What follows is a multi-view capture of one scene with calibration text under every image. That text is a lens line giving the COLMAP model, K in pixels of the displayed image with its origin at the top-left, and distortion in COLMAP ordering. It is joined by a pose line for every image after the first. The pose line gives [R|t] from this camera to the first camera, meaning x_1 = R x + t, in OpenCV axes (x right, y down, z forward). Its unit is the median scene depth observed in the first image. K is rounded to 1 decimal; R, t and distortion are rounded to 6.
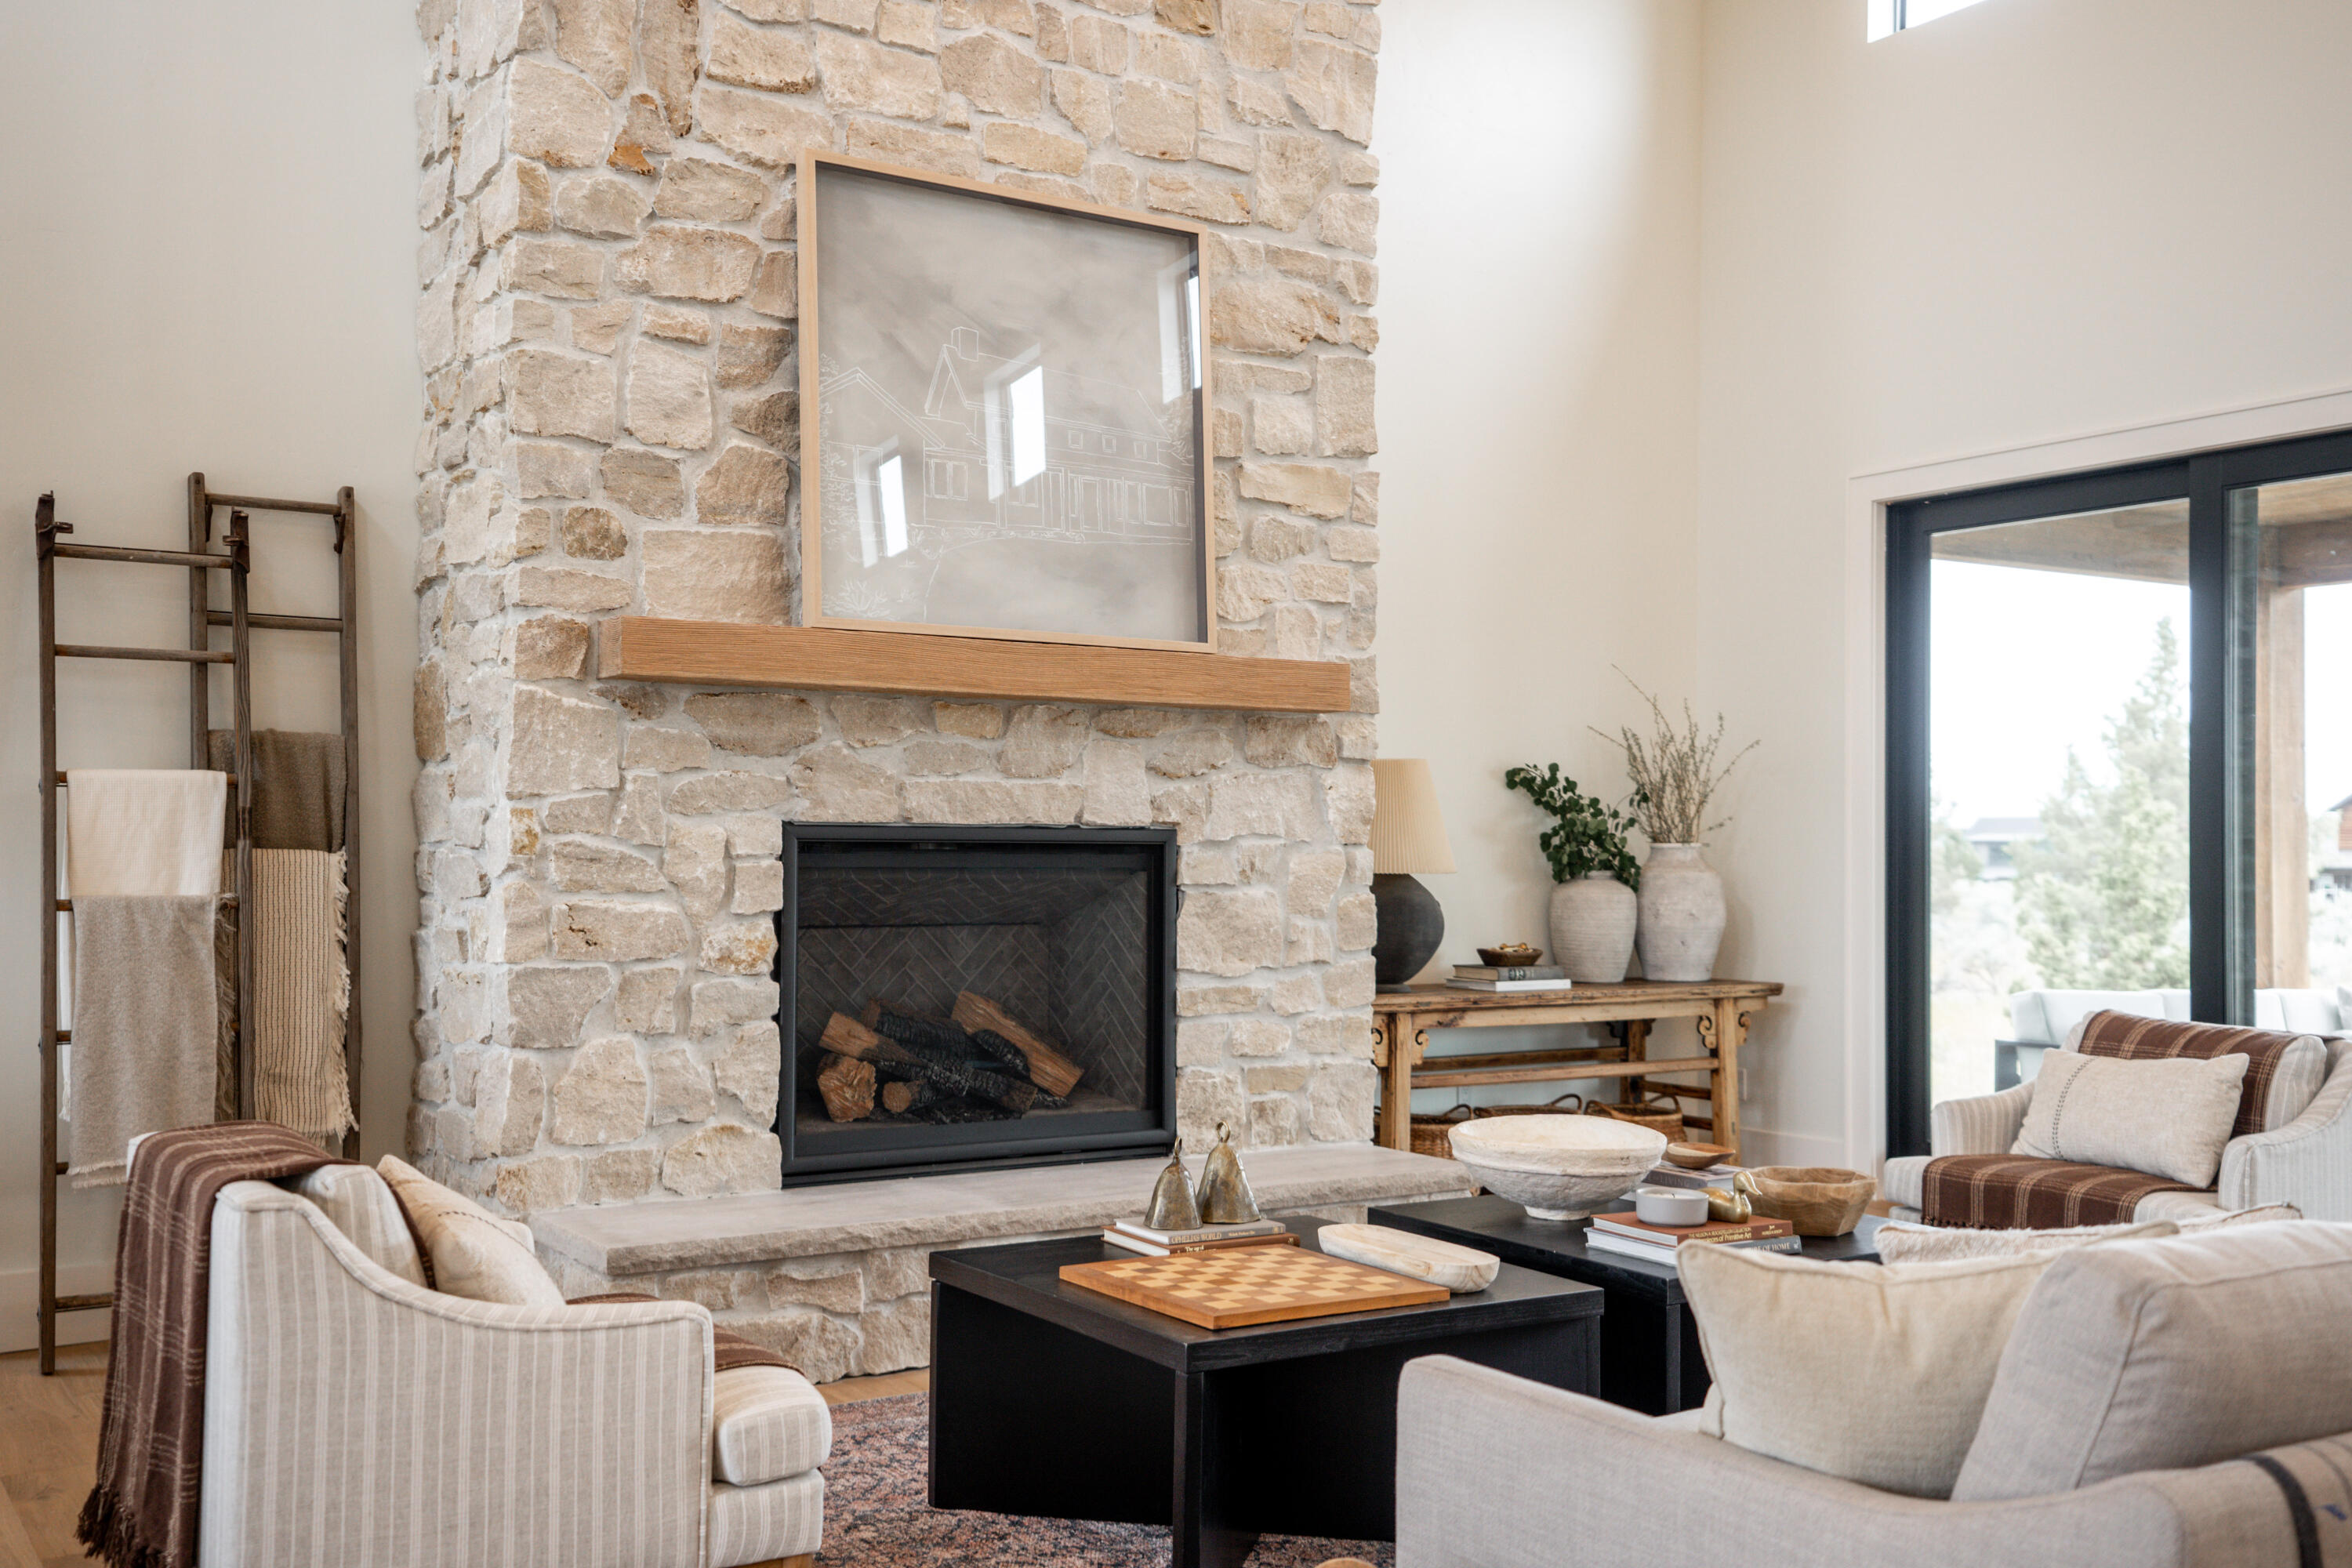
lens RADIAL K [[2242.5, 0, 1181.9], [0, 2242.5, 766.4], [0, 0, 1]] dist [0.071090, 0.000000]
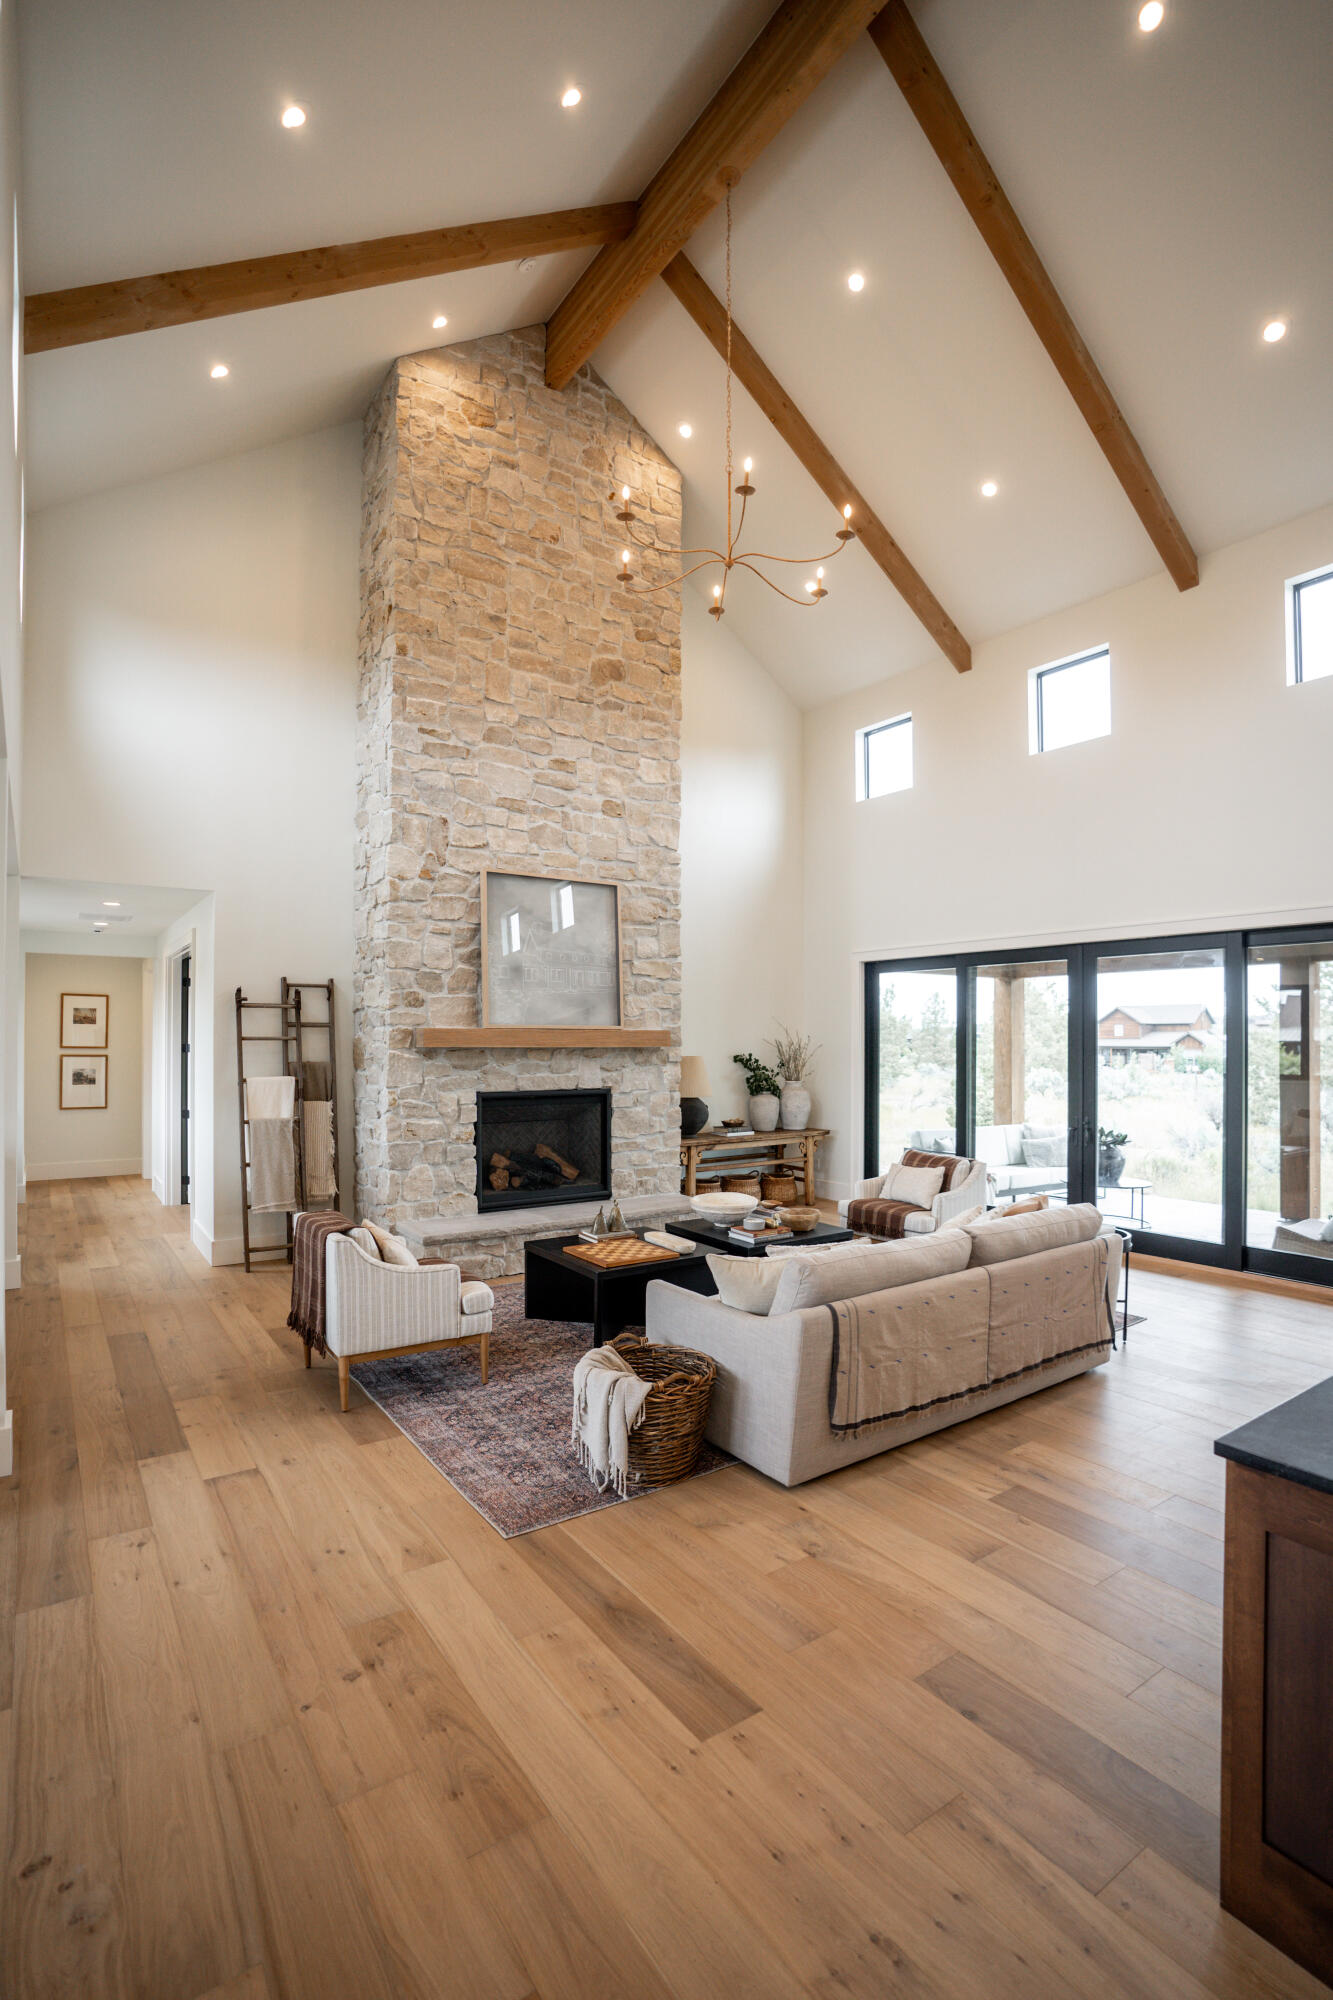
lens RADIAL K [[939.2, 0, 668.0], [0, 939.2, 1018.4], [0, 0, 1]] dist [-0.061172, 0.000139]
pose [[0.999627, -0.005186, 0.026830, 0.044074], [0.004800, 0.999884, 0.014449, -0.089743], [-0.026902, -0.014315, 0.999536, -0.250145]]
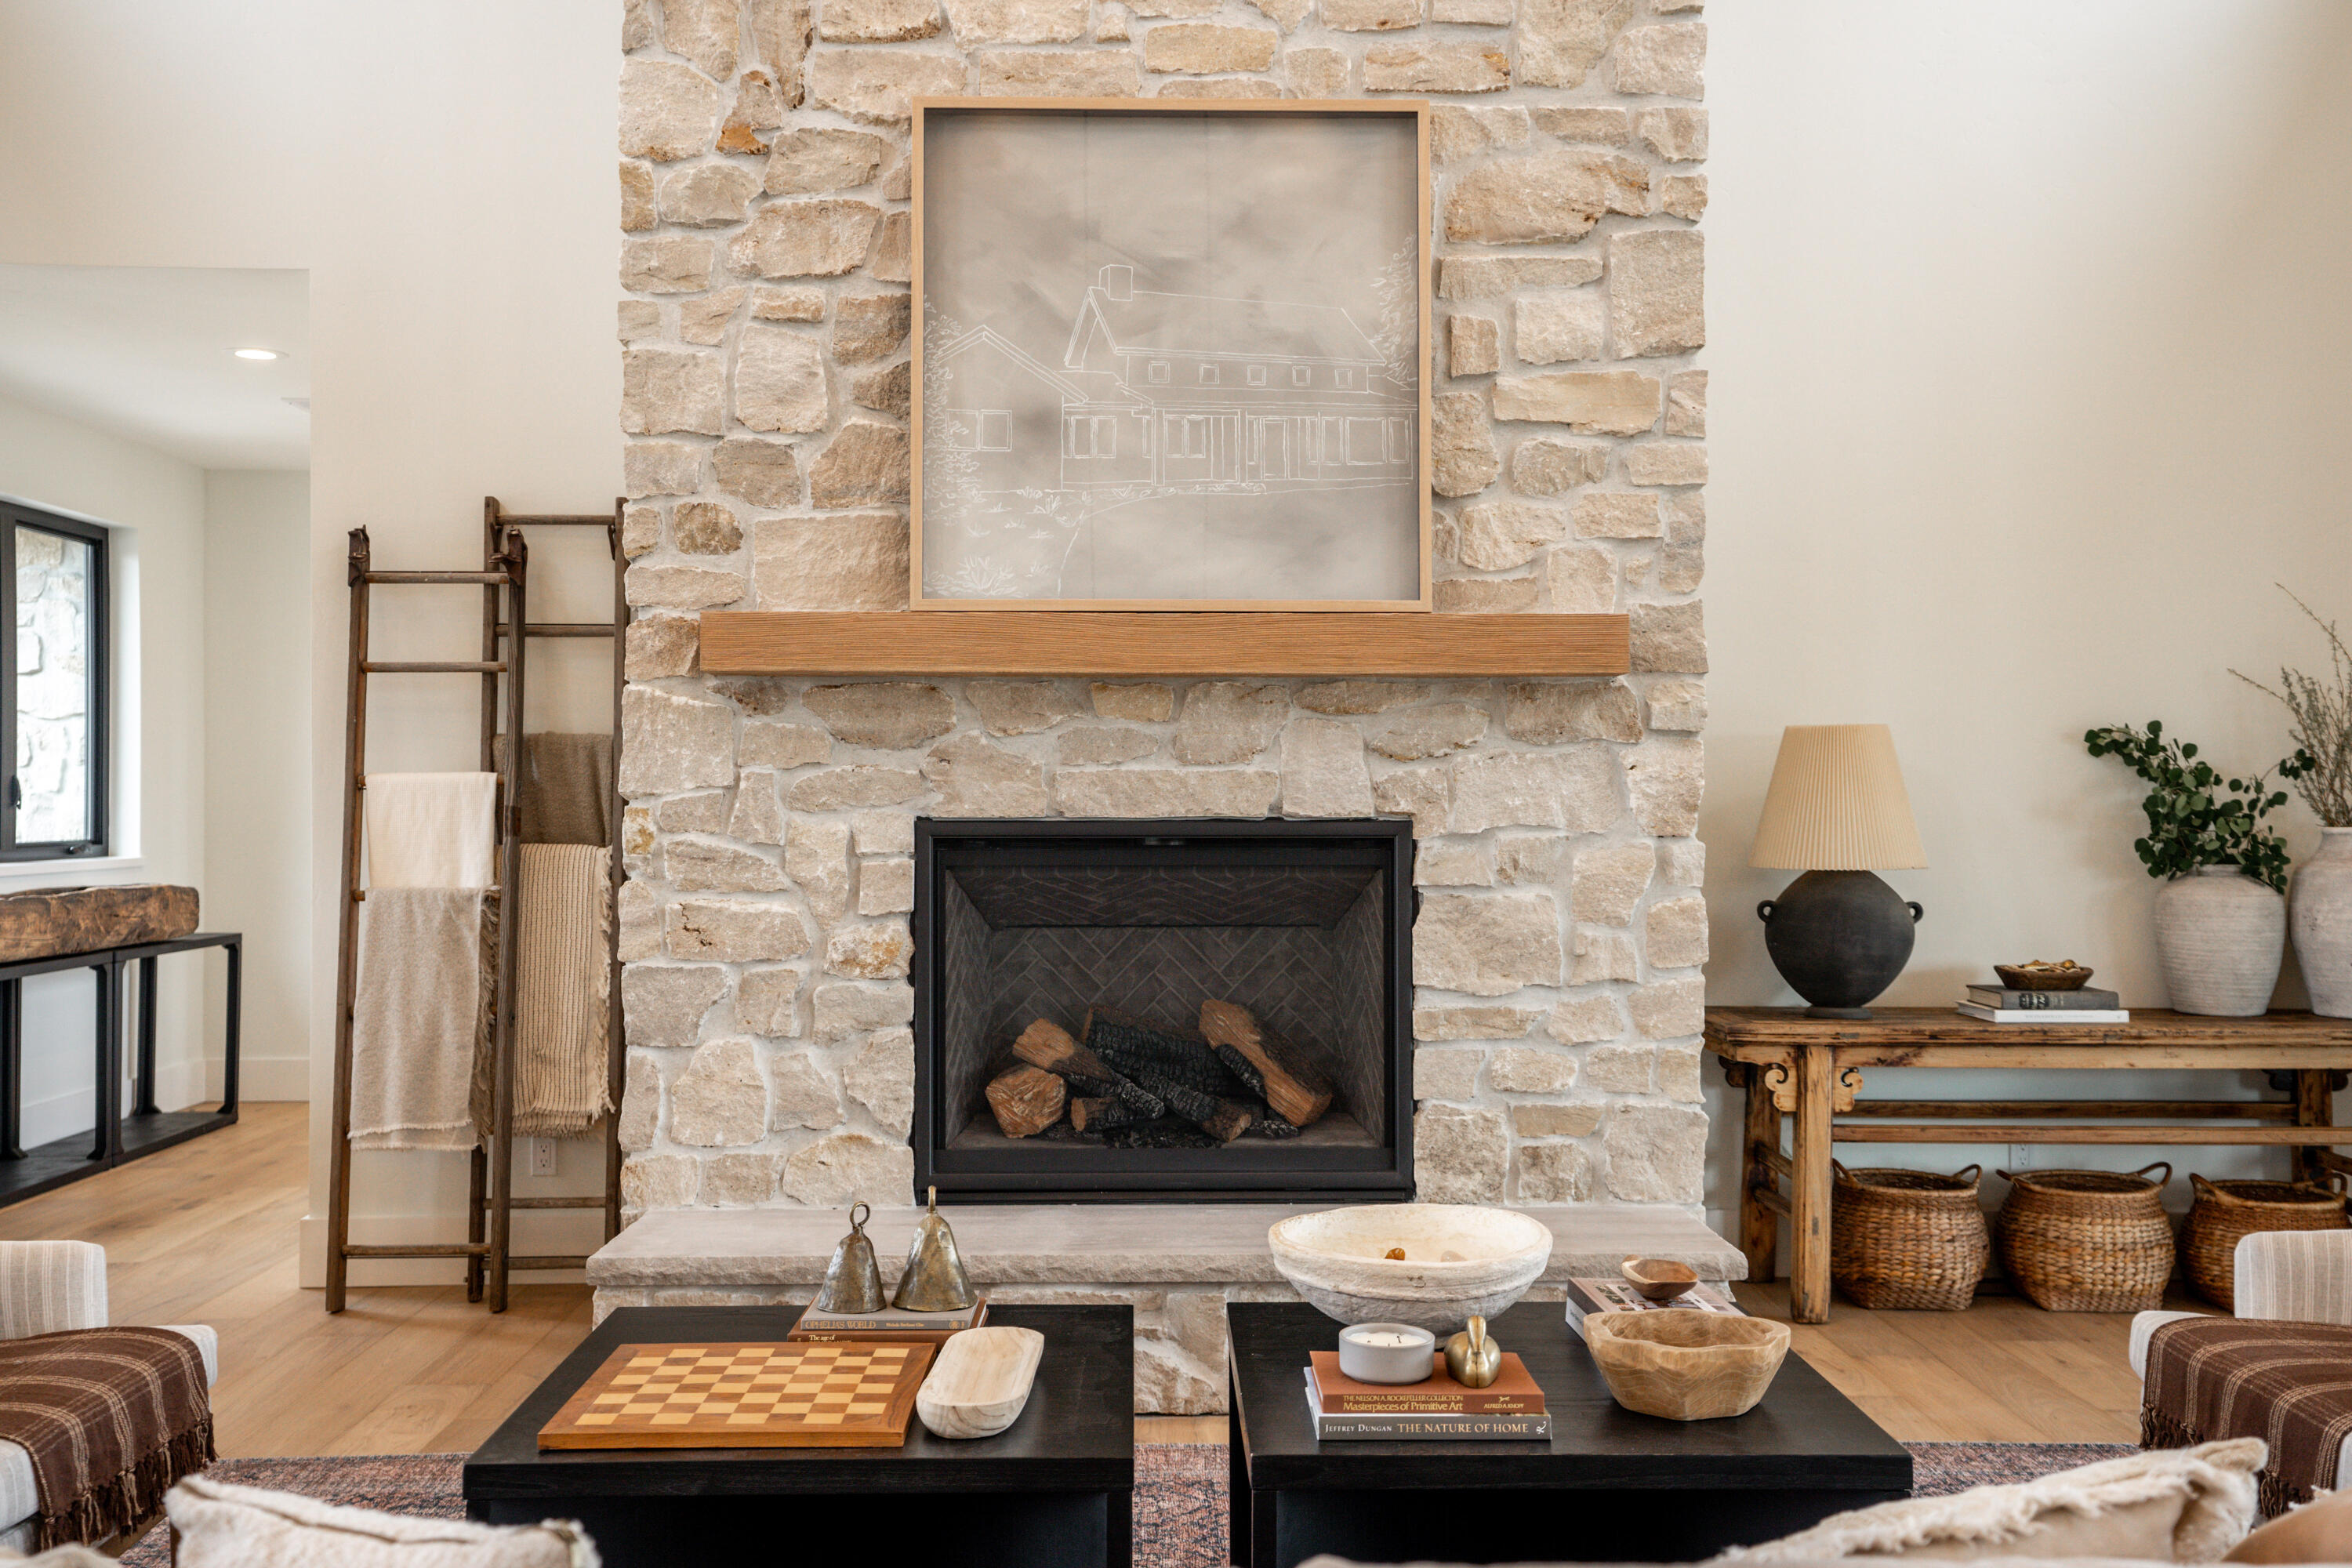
lens RADIAL K [[2242.5, 0, 1165.4], [0, 2242.5, 772.6], [0, 0, 1]] dist [0.071090, 0.000000]
pose [[0.848759, -0.013789, -0.528600, 0.409295], [0.025430, 0.999568, 0.014758, -0.005587], [0.528168, -0.025968, 0.848743, 0.254225]]
